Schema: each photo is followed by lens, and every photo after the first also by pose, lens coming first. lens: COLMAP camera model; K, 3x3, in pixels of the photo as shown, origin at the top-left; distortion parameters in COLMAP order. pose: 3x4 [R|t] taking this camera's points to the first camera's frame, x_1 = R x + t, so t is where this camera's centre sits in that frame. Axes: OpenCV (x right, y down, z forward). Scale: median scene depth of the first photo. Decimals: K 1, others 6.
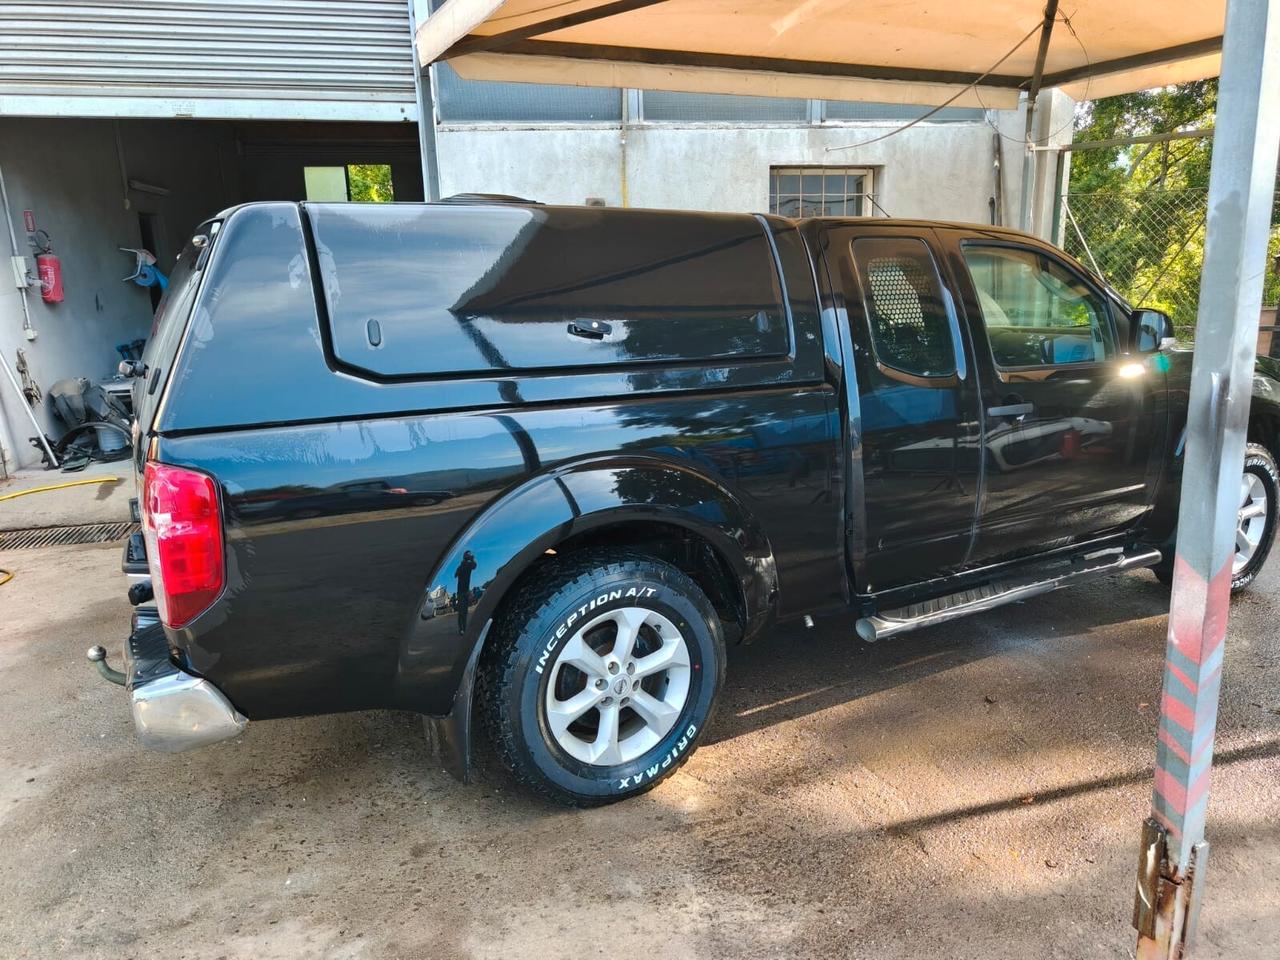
lens RADIAL K [[918.2, 0, 636.5], [0, 918.2, 483.9], [0, 0, 1]] dist [-0.001125, -0.000885]
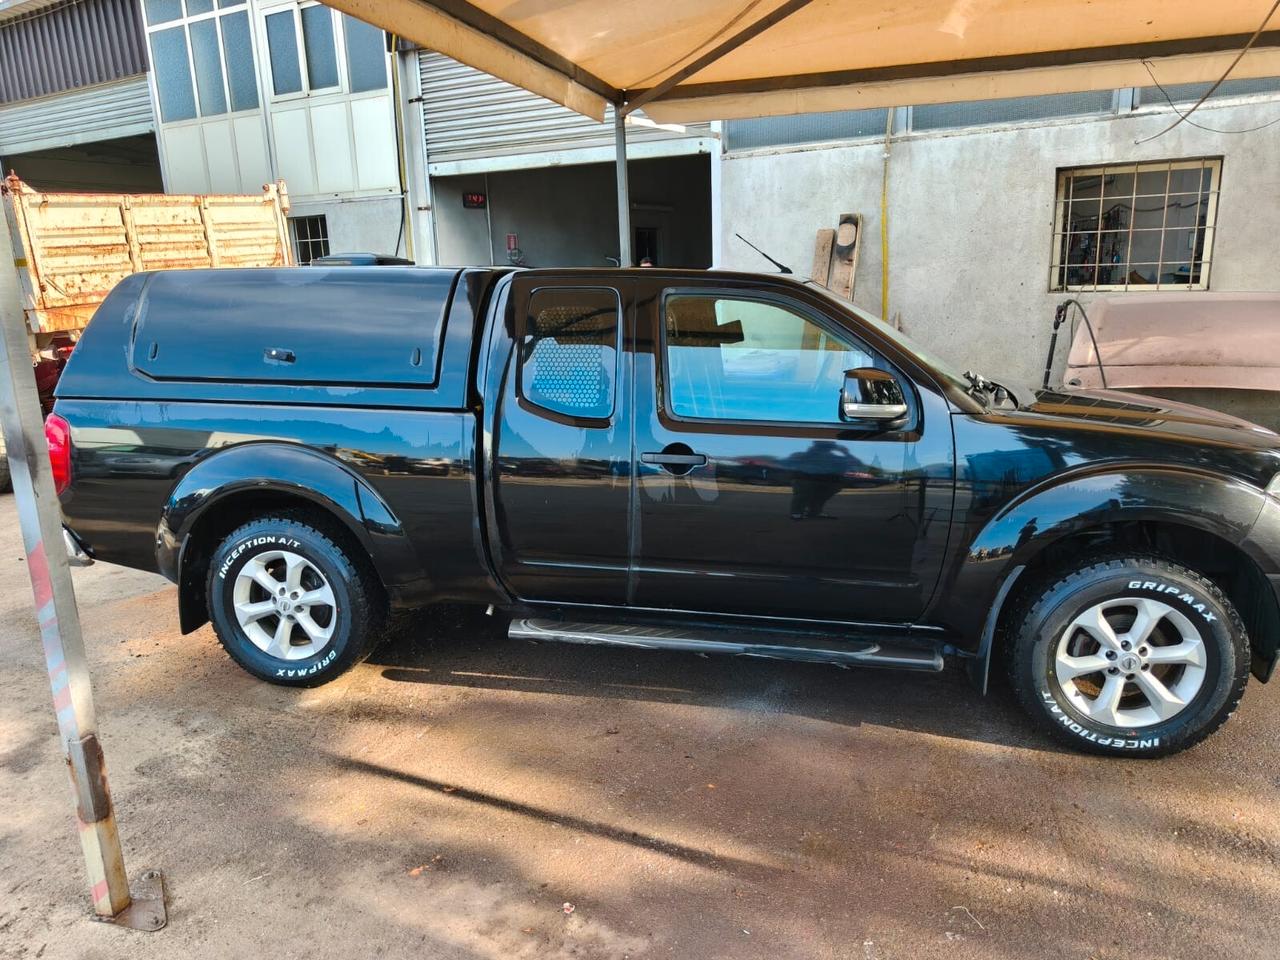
lens RADIAL K [[908.5, 0, 642.1], [0, 908.5, 482.6], [0, 0, 1]] dist [0.002881, 0.002008]
pose [[0.746536, 0.156836, -0.646596, 0.476938], [-0.147102, 0.986678, 0.069486, -0.055164], [0.648879, 0.043242, 0.759662, 0.103275]]
